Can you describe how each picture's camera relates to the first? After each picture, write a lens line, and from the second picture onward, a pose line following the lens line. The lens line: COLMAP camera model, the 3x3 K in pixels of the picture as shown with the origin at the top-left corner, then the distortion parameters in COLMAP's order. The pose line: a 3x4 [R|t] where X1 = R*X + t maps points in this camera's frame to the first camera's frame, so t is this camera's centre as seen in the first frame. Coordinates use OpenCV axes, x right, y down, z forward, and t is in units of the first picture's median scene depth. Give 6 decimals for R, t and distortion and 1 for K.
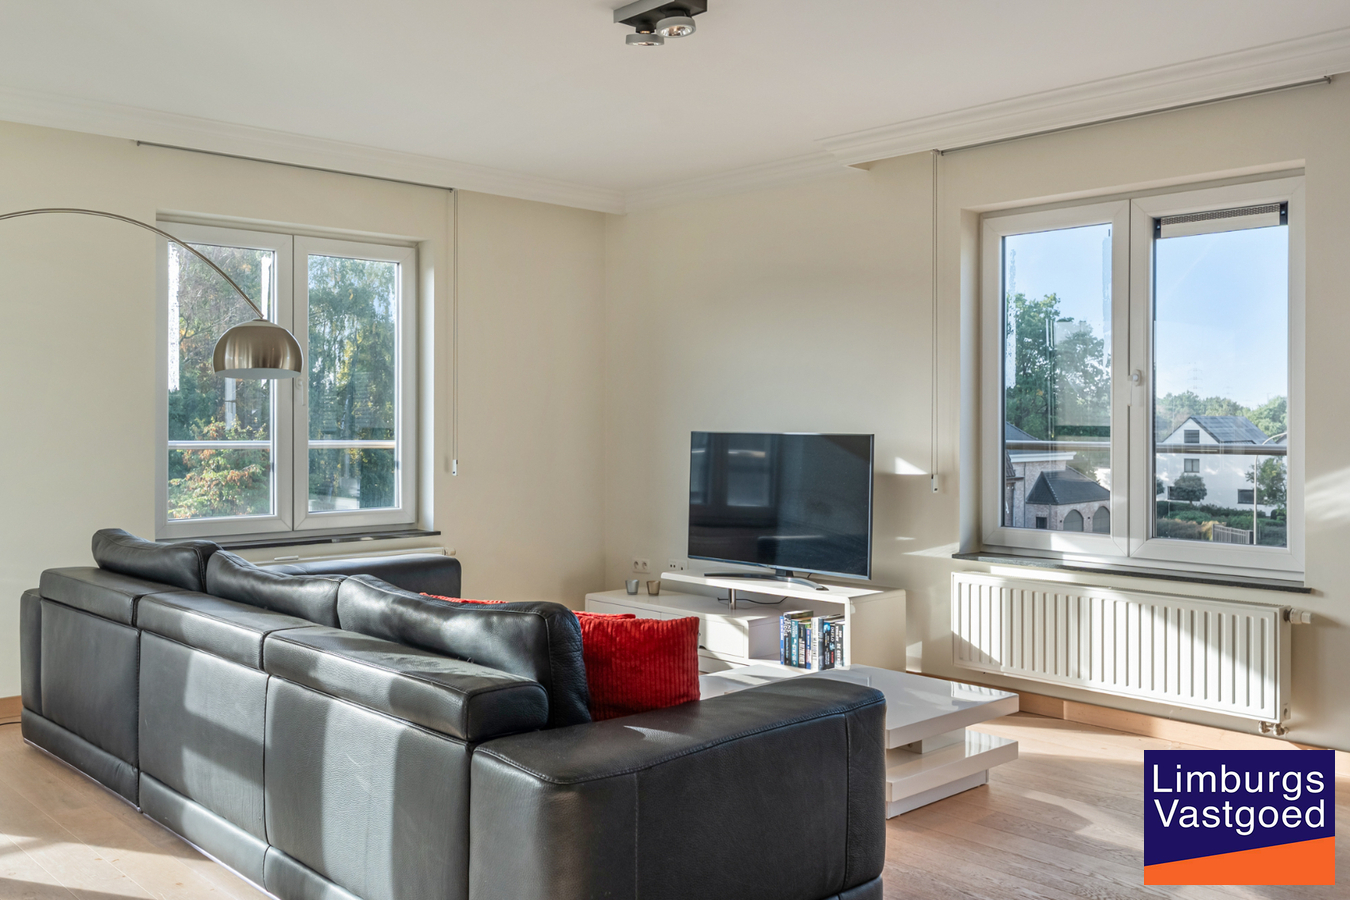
lens RADIAL K [[1231.5, 0, 672.4], [0, 1231.5, 410.6], [0, 0, 1]] dist [0.006709, 0.005769]
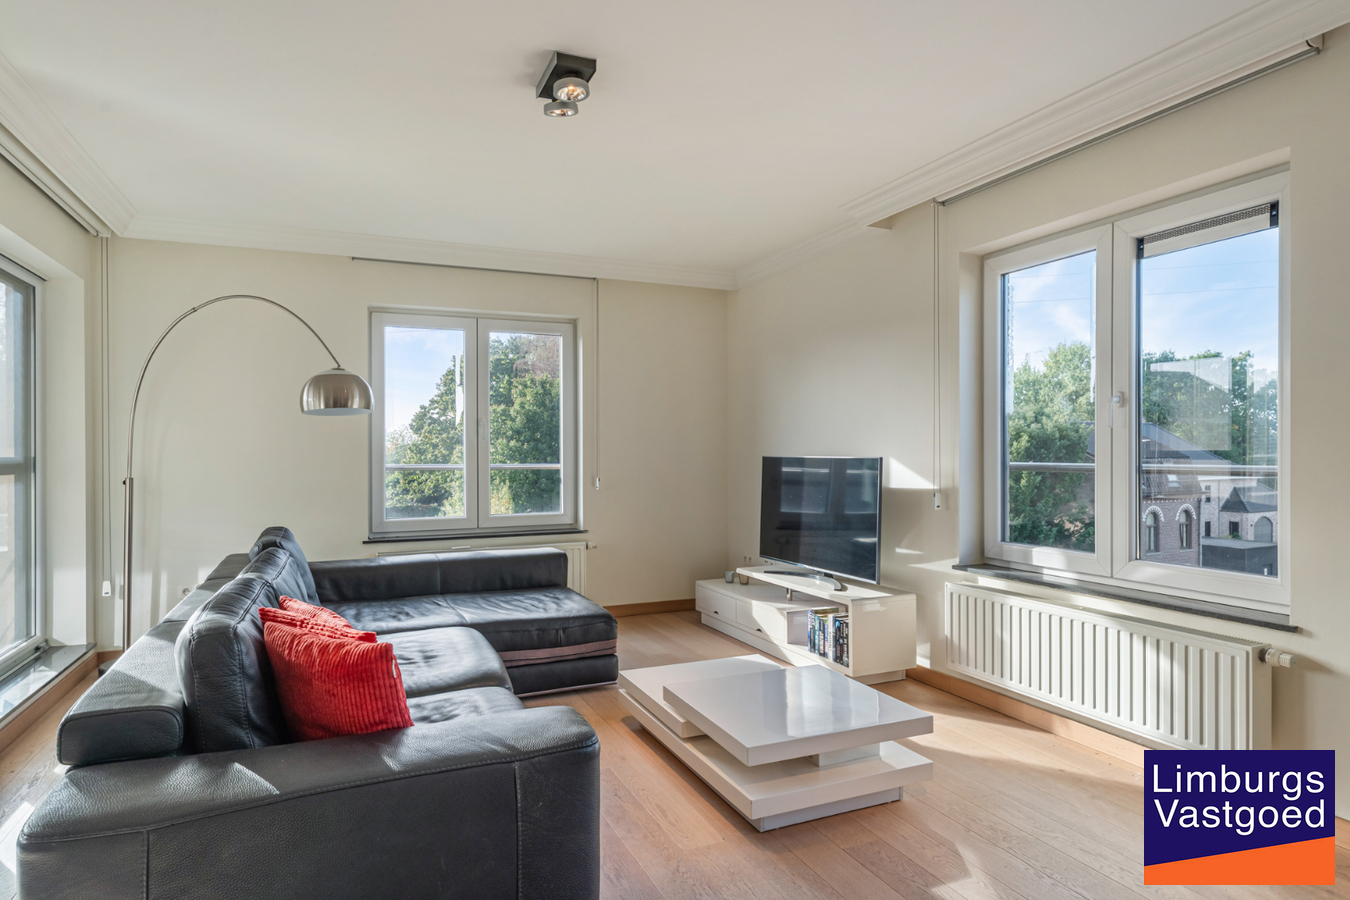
lens RADIAL K [[783.1, 0, 675.0], [0, 783.1, 450.0], [0, 0, 1]] dist [0.000433, -0.000904]
pose [[0.942962, -0.007968, -0.332805, 0.223847], [0.009998, 0.999940, 0.004387, 0.007478], [0.332750, -0.007464, 0.942986, 0.251592]]
